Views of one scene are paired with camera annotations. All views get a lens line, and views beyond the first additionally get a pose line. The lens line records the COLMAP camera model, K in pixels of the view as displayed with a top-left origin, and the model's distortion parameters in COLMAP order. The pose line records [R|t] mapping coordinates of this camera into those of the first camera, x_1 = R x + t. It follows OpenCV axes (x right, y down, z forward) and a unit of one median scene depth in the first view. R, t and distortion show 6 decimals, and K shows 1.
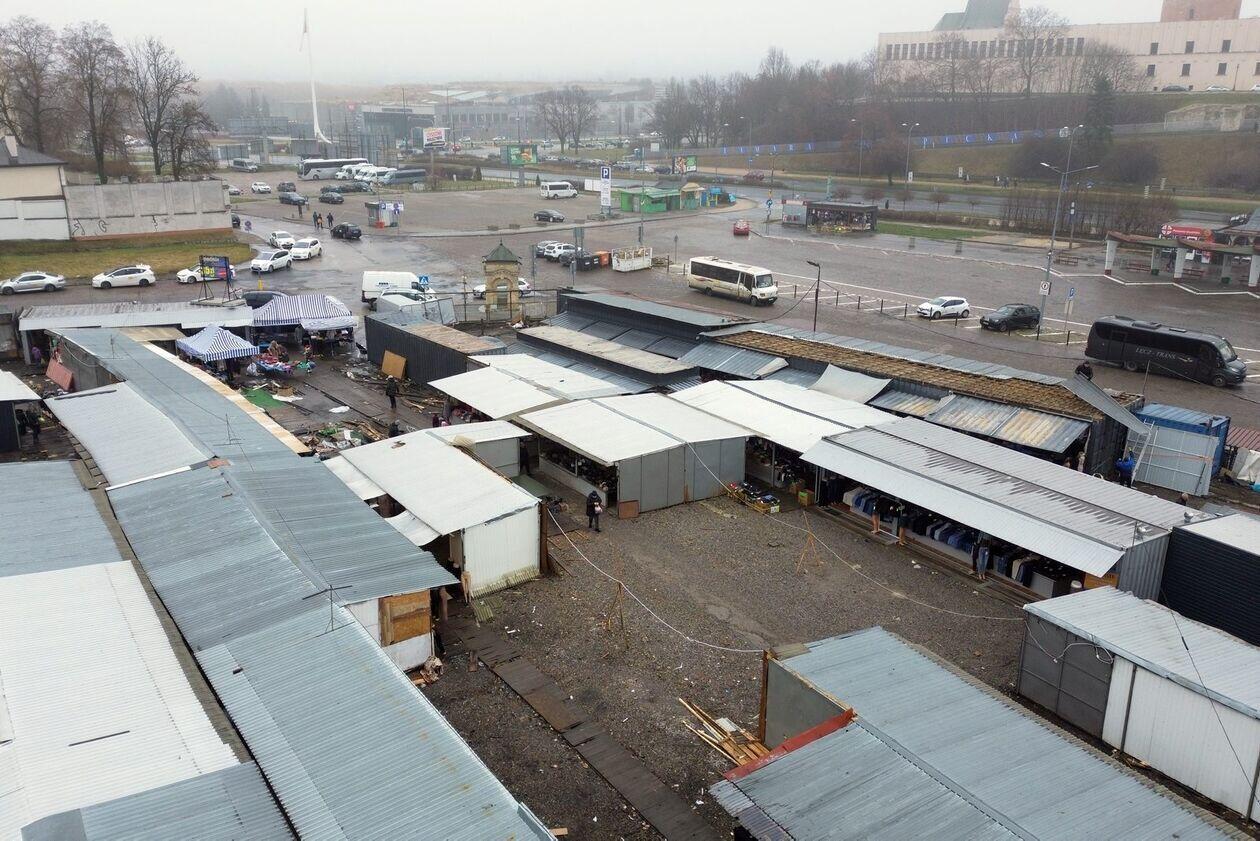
lens RADIAL K [[1012.3, 0, 637.7], [0, 1012.3, 413.3], [0, 0, 1]] dist [0.085581, -0.116395]
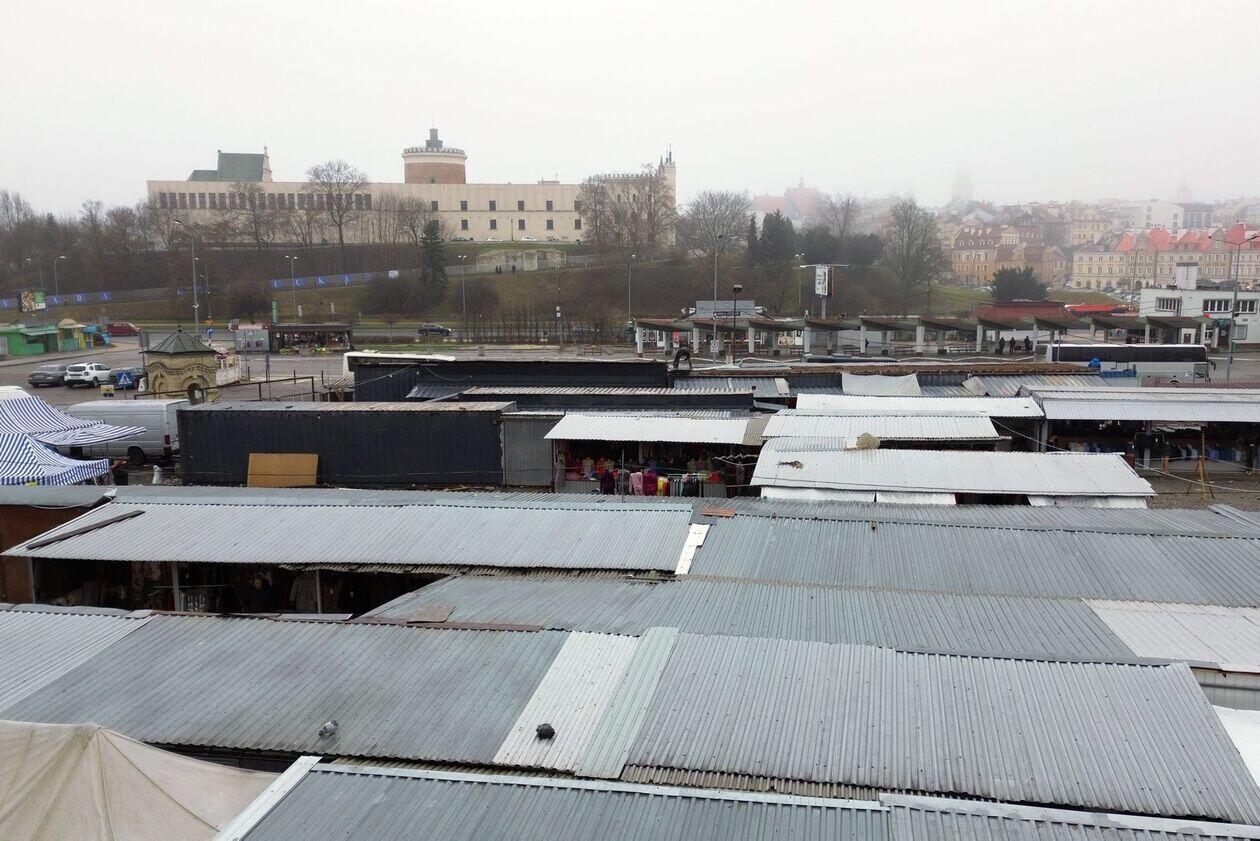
lens RADIAL K [[1005.5, 0, 630.0], [0, 1005.5, 420.5], [0, 0, 1]] dist [0.101804, -0.127539]
pose [[0.691722, -0.104954, 0.714497, -0.224704], [0.224291, 0.971677, -0.074410, 0.007815], [-0.686450, 0.211726, 0.695671, 0.164859]]
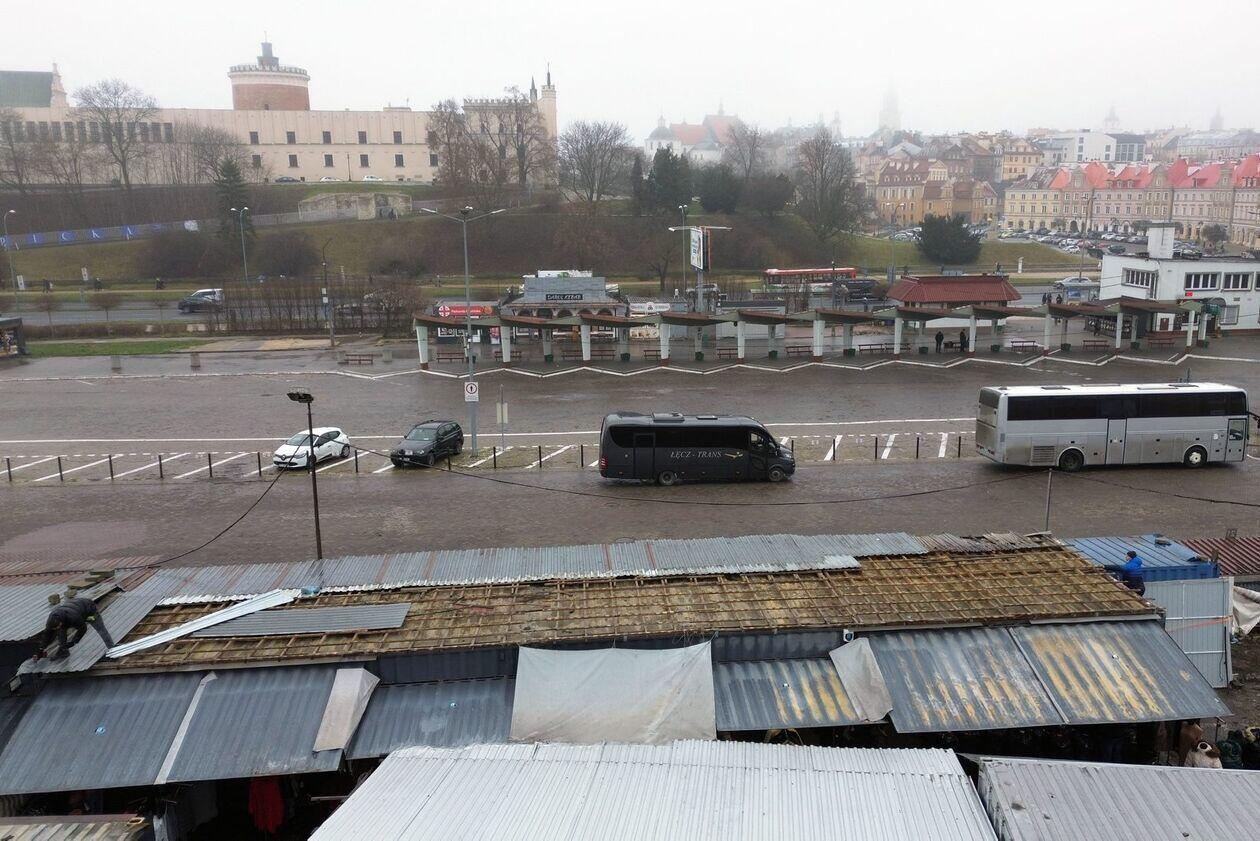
lens RADIAL K [[1012.3, 0, 637.7], [0, 1012.3, 413.3], [0, 0, 1]] dist [0.085581, -0.116395]
pose [[0.636572, -0.159880, 0.754463, -0.017801], [0.242572, 0.970133, 0.000915, -0.041642], [-0.732076, 0.182429, 0.656342, 0.246097]]
